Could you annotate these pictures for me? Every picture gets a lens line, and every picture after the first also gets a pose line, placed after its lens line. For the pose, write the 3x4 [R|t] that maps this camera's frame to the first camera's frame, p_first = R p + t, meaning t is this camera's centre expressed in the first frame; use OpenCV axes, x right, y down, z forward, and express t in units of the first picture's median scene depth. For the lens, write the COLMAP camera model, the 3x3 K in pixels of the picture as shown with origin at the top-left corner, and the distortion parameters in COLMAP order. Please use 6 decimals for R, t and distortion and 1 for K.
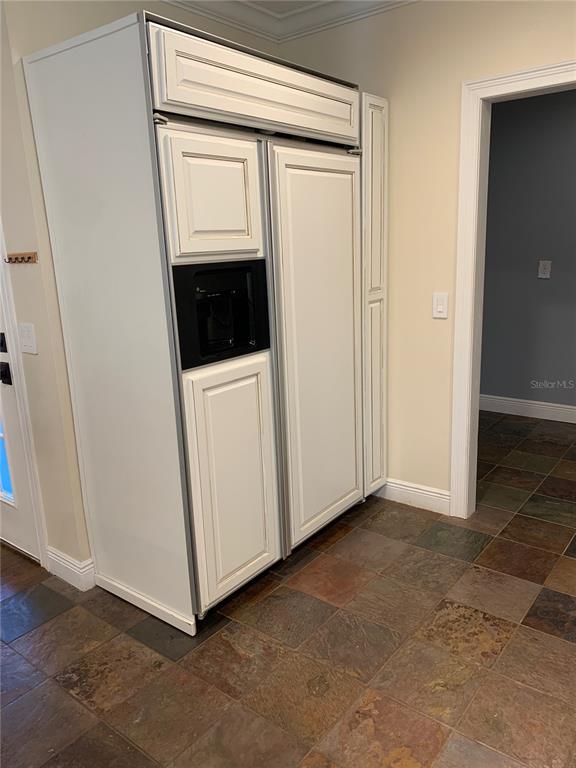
lens RADIAL K [[587.5, 0, 294.2], [0, 587.5, 384.4], [0, 0, 1]] dist [0.006804, -0.013831]
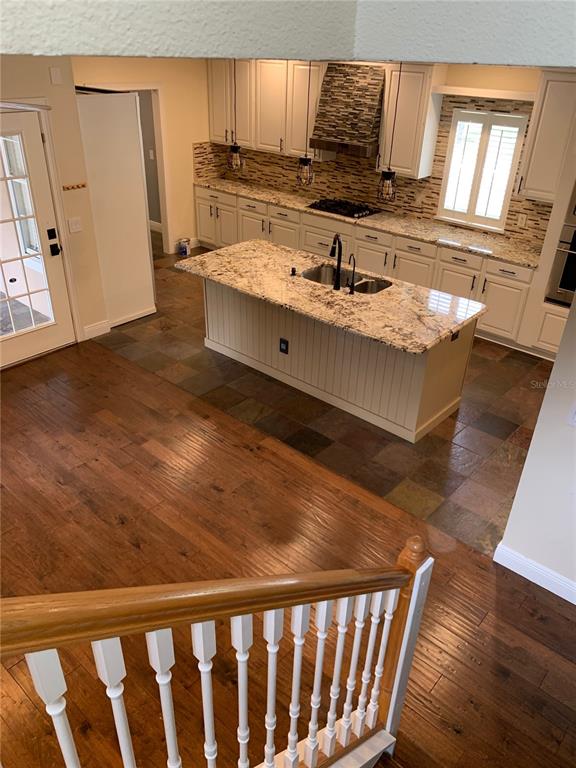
lens RADIAL K [[587.5, 0, 288.1], [0, 587.5, 388.2], [0, 0, 1]] dist [0.006804, -0.013831]
pose [[0.060592, -0.466235, 0.882583, -2.644545], [0.205553, 0.871085, 0.446049, -0.366220], [-0.976768, 0.154390, 0.148617, 0.008003]]
